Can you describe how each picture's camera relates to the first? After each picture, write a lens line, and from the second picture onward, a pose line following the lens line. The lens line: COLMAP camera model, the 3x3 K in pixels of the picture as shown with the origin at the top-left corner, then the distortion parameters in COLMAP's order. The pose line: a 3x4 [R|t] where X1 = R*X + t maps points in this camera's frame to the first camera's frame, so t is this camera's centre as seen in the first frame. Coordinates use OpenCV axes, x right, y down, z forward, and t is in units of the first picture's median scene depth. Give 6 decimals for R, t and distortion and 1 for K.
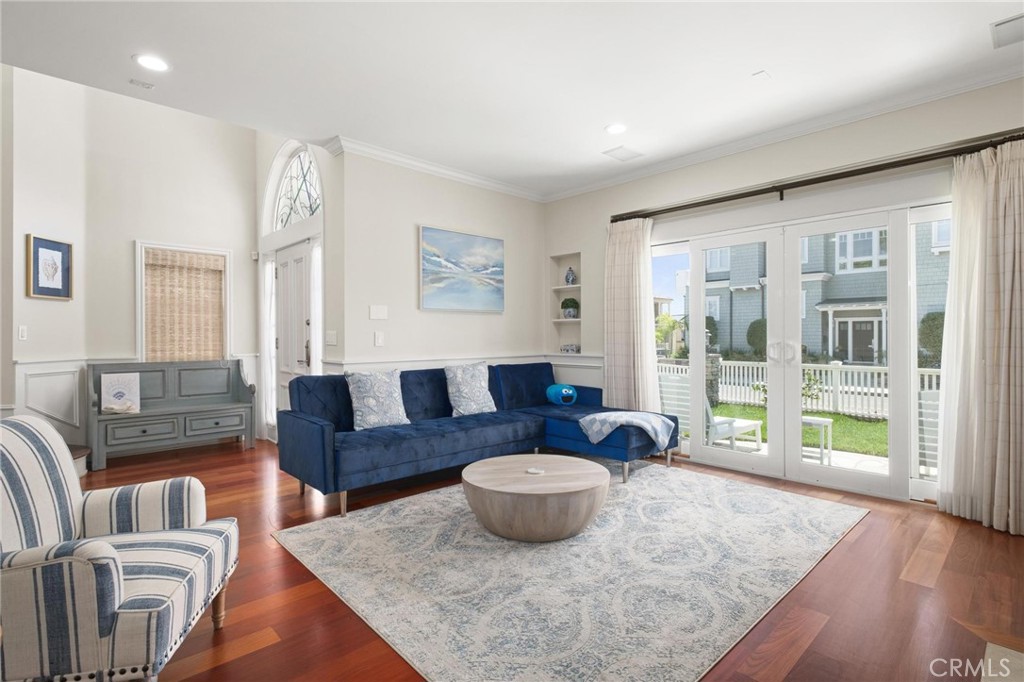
lens RADIAL K [[482.2, 0, 517.5], [0, 482.2, 341.0], [0, 0, 1]] dist [-0.008544, -0.000956]
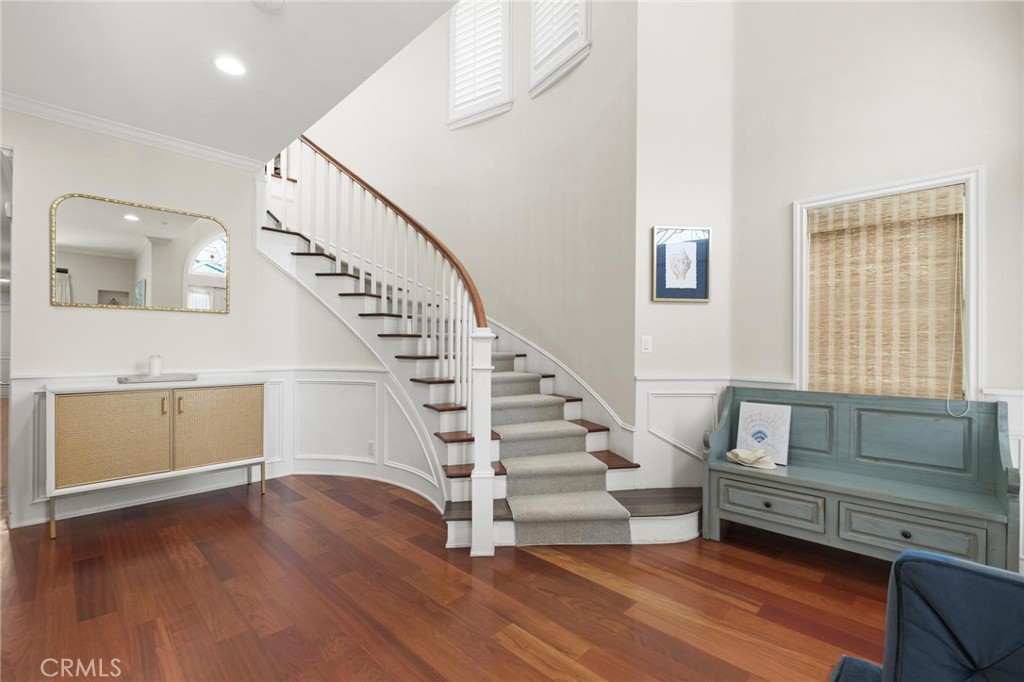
lens RADIAL K [[446.1, 0, 519.8], [0, 446.1, 345.9], [0, 0, 1]] dist [0.002754, -0.005000]
pose [[0.027096, -0.002092, -0.999631, -0.191821], [-0.015395, 0.999878, -0.002510, -0.006713], [0.999514, 0.015457, 0.027060, 0.588598]]
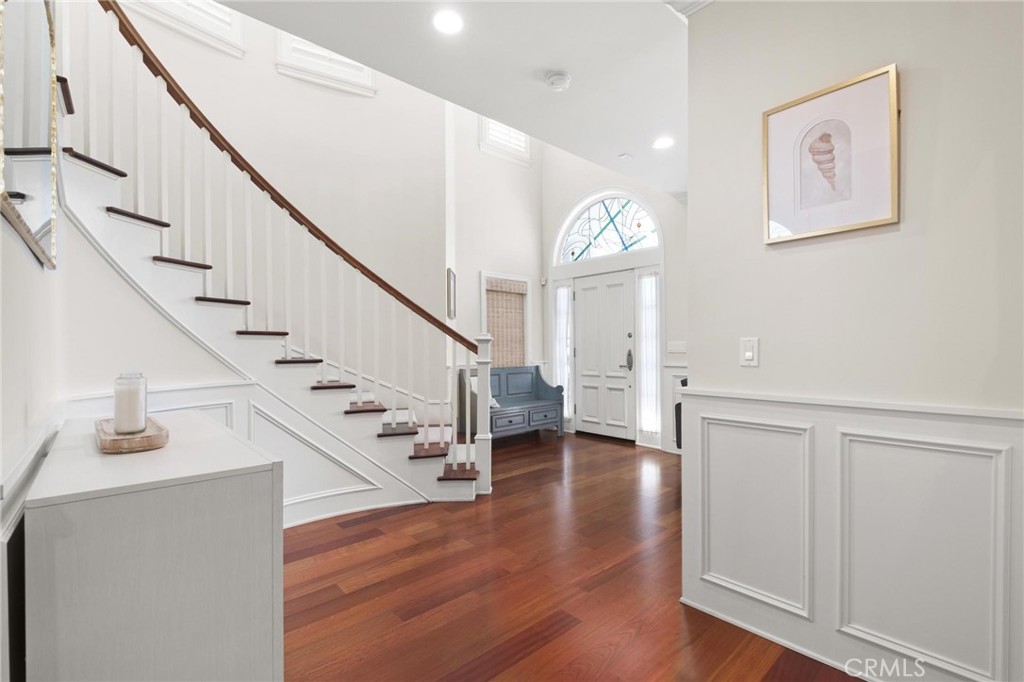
lens RADIAL K [[446.1, 0, 516.5], [0, 446.1, 350.4], [0, 0, 1]] dist [0.002754, -0.005000]
pose [[0.998666, -0.005650, -0.051333, -0.621690], [0.005539, 0.999982, -0.002319, 0.001565], [0.051345, 0.002031, 0.998679, -0.165354]]
